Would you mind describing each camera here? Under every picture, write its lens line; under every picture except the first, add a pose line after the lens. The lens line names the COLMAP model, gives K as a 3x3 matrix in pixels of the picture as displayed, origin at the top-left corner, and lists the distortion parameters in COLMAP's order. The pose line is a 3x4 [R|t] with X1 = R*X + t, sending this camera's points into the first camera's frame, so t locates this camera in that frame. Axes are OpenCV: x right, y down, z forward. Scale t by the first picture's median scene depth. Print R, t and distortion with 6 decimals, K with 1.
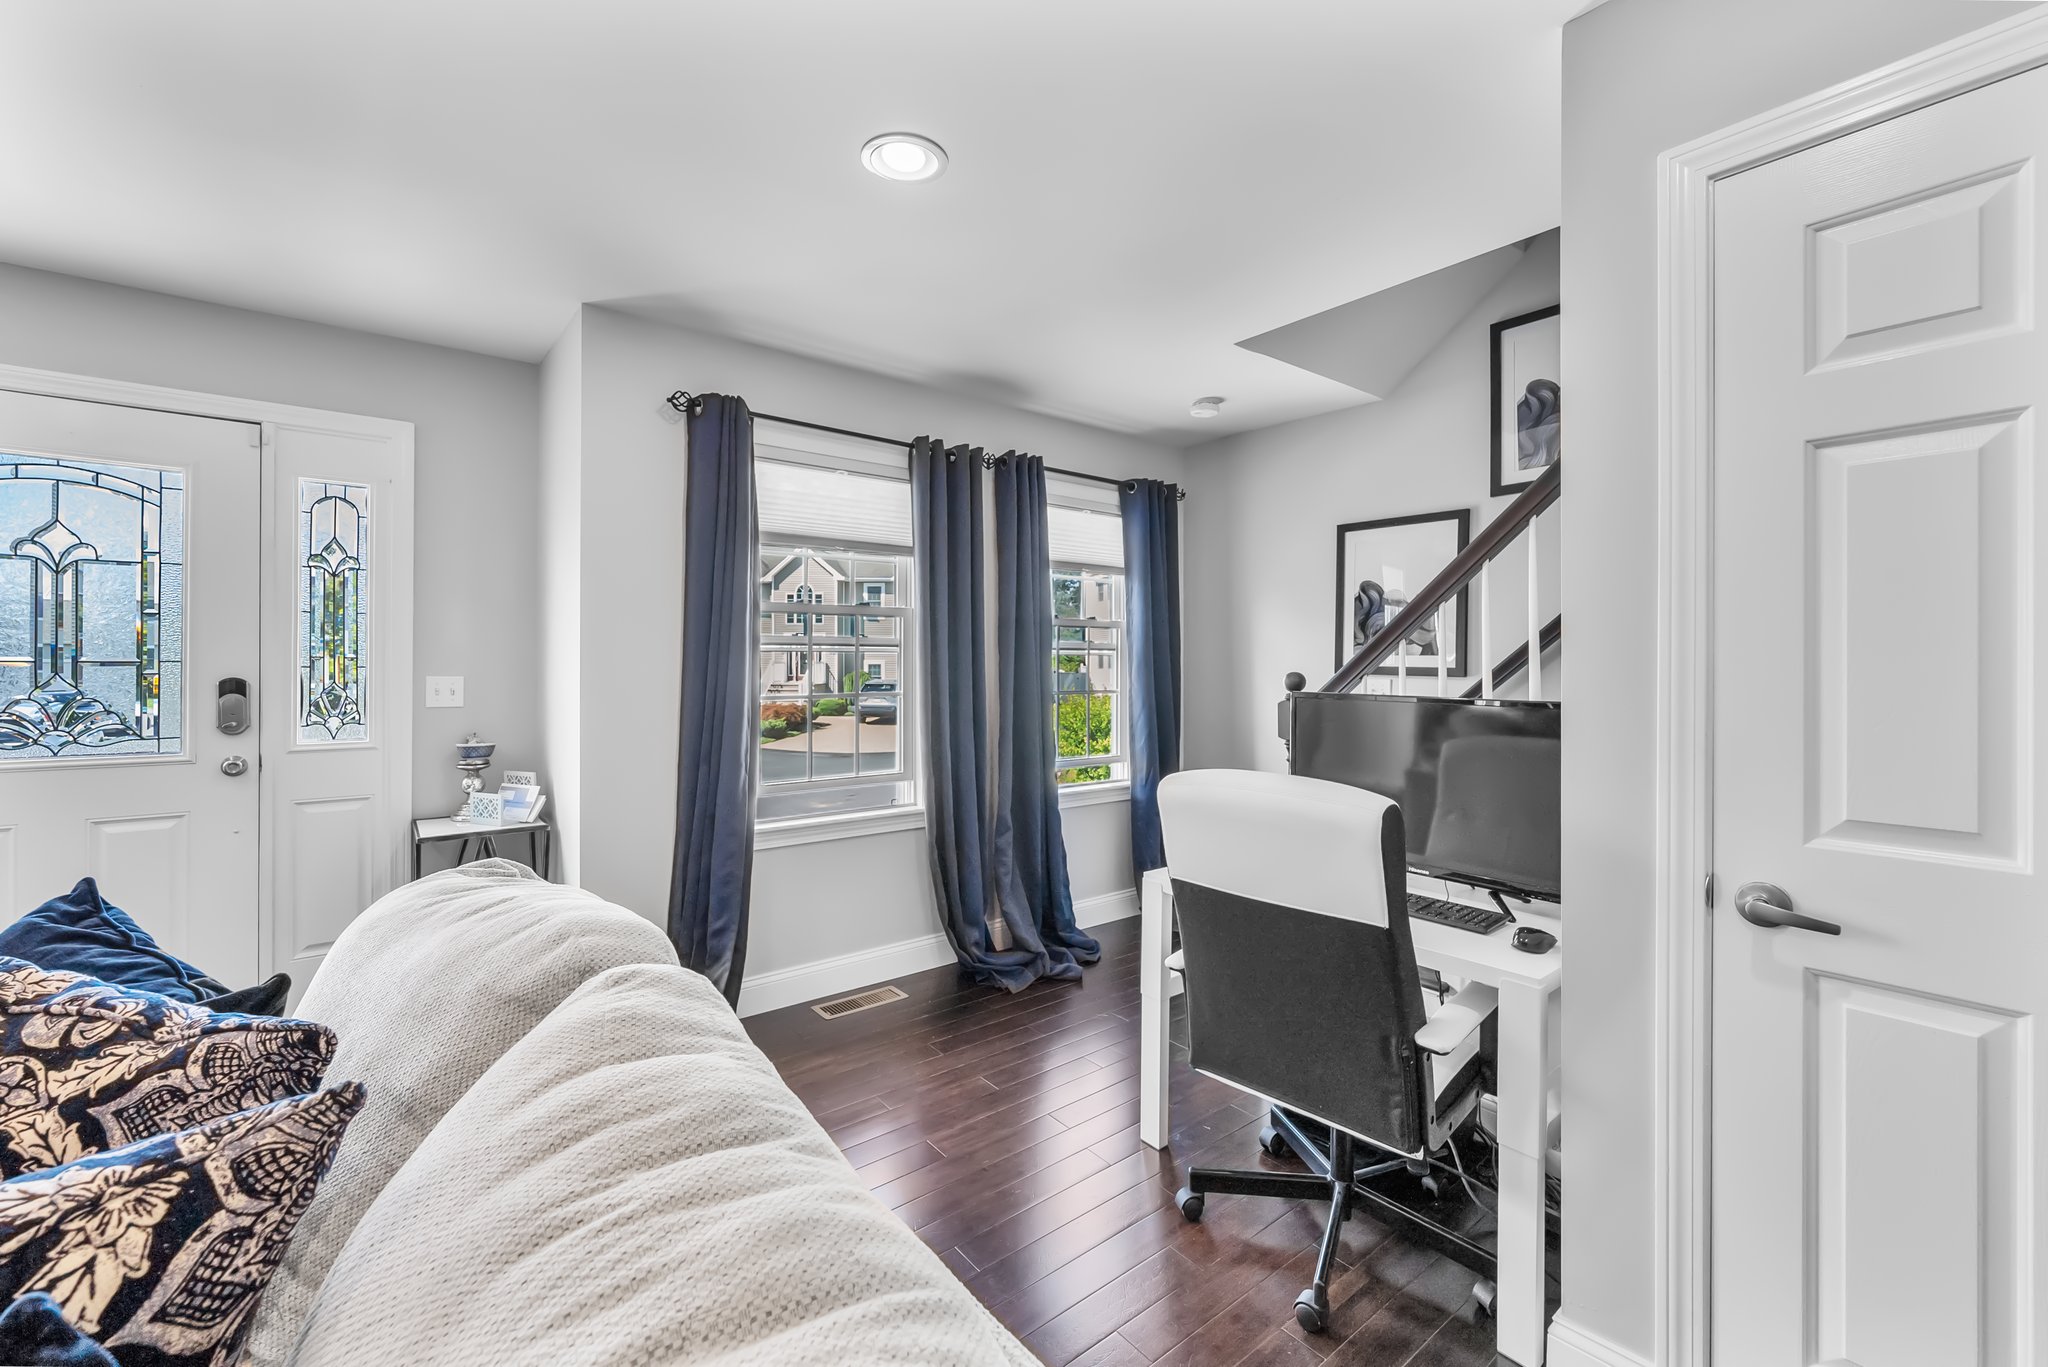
lens RADIAL K [[835.8, 0, 1022.7], [0, 835.8, 672.1], [0, 0, 1]] dist [-0.000332, -0.000070]
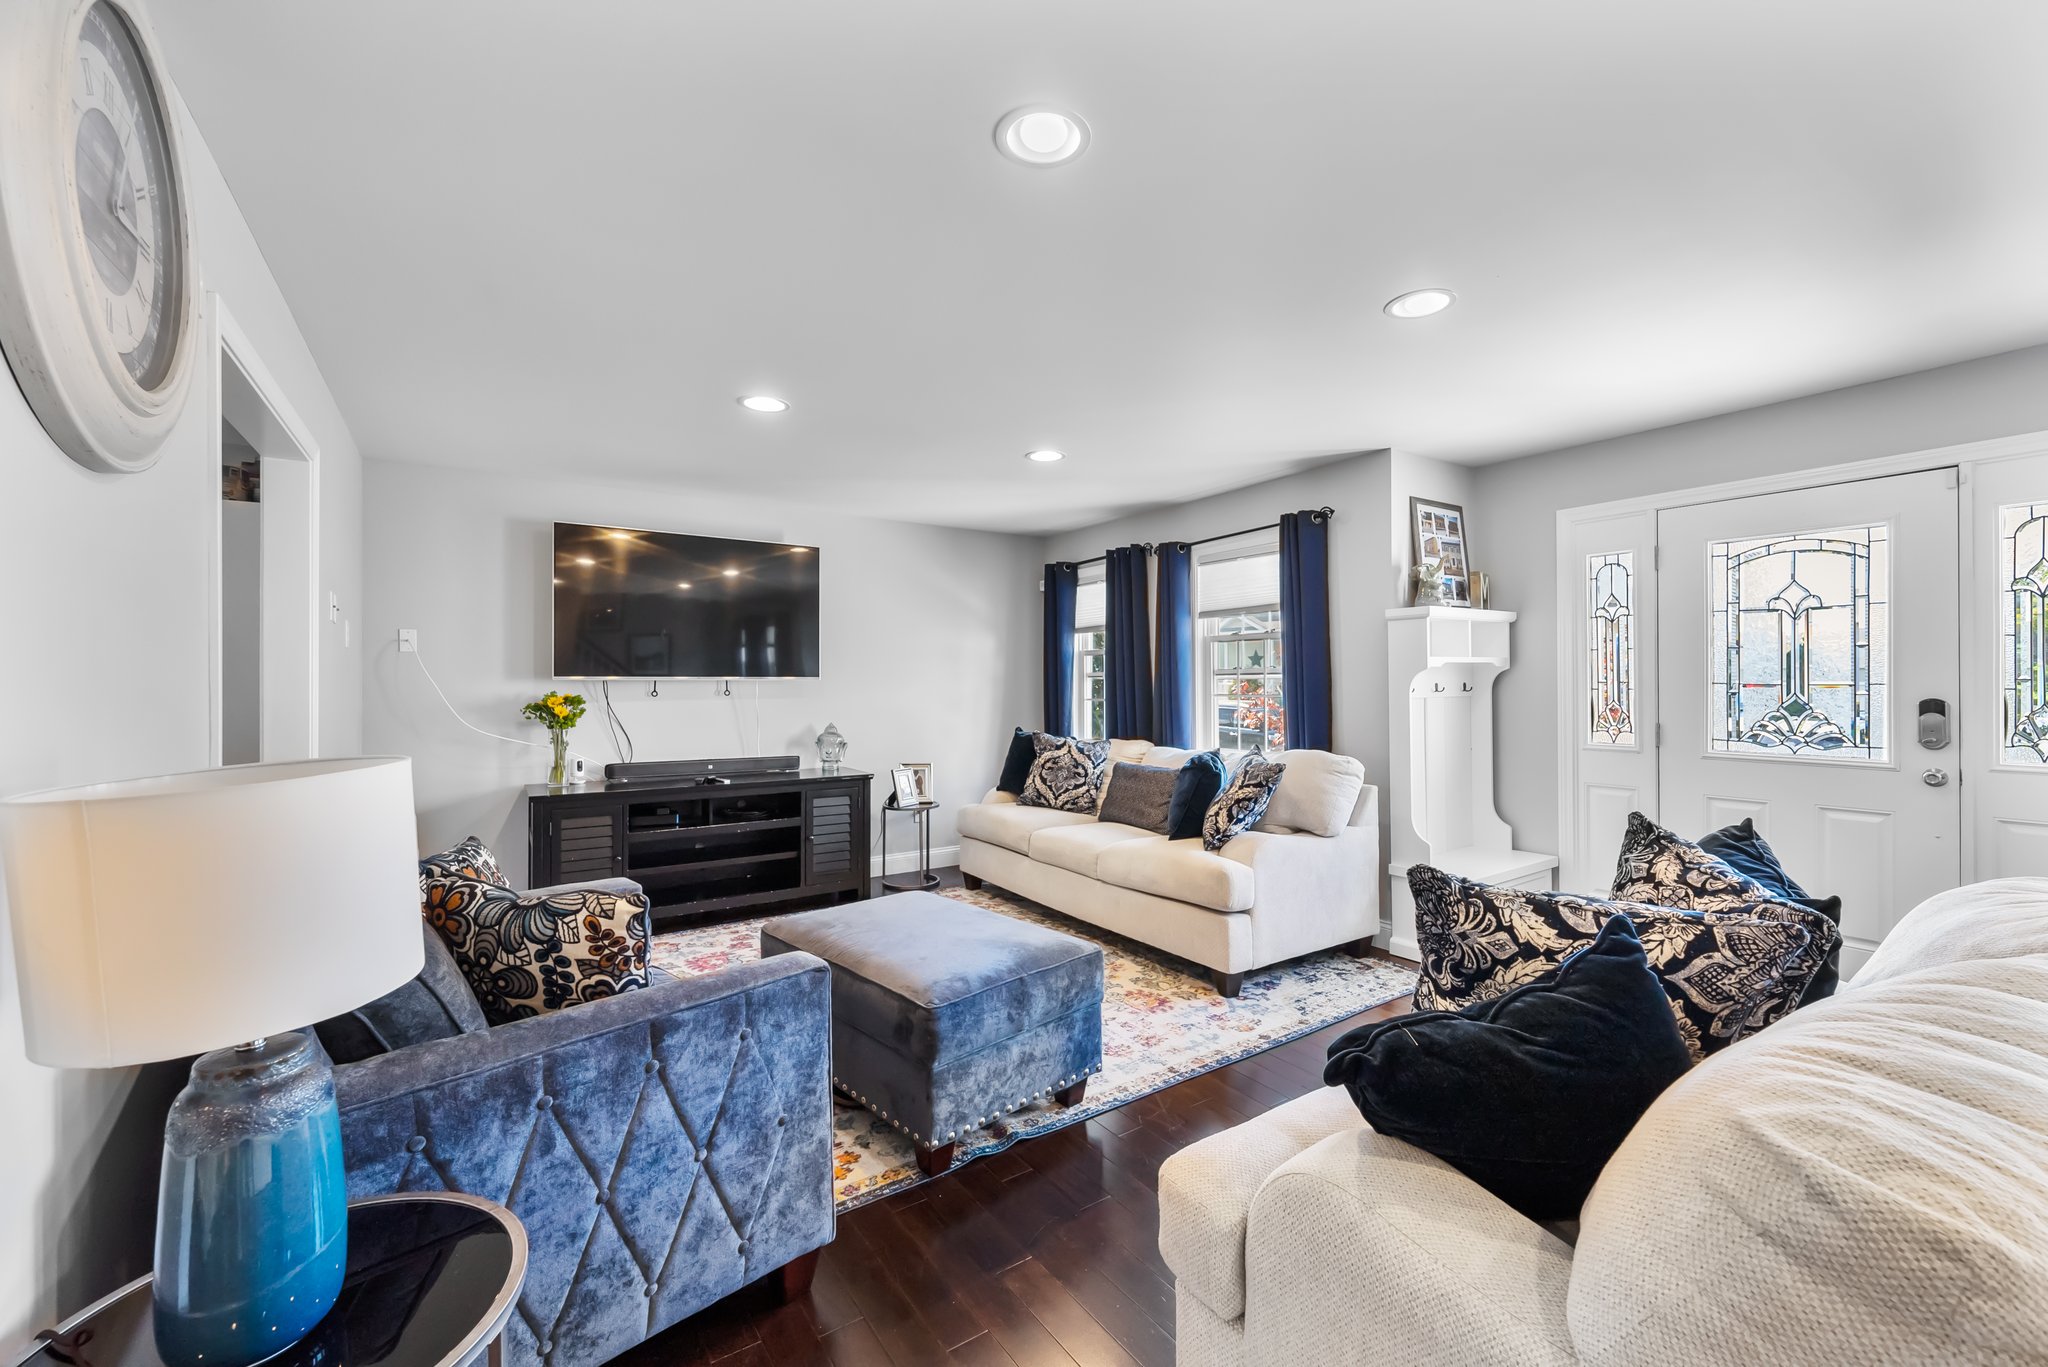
lens RADIAL K [[835.8, 0, 1022.7], [0, 835.8, 672.1], [0, 0, 1]] dist [-0.000332, -0.000070]
pose [[-0.088103, -0.018227, -0.995945, 0.864356], [-0.008735, 0.999808, -0.017525, 0.005140], [0.996073, 0.007155, -0.088245, -0.364584]]
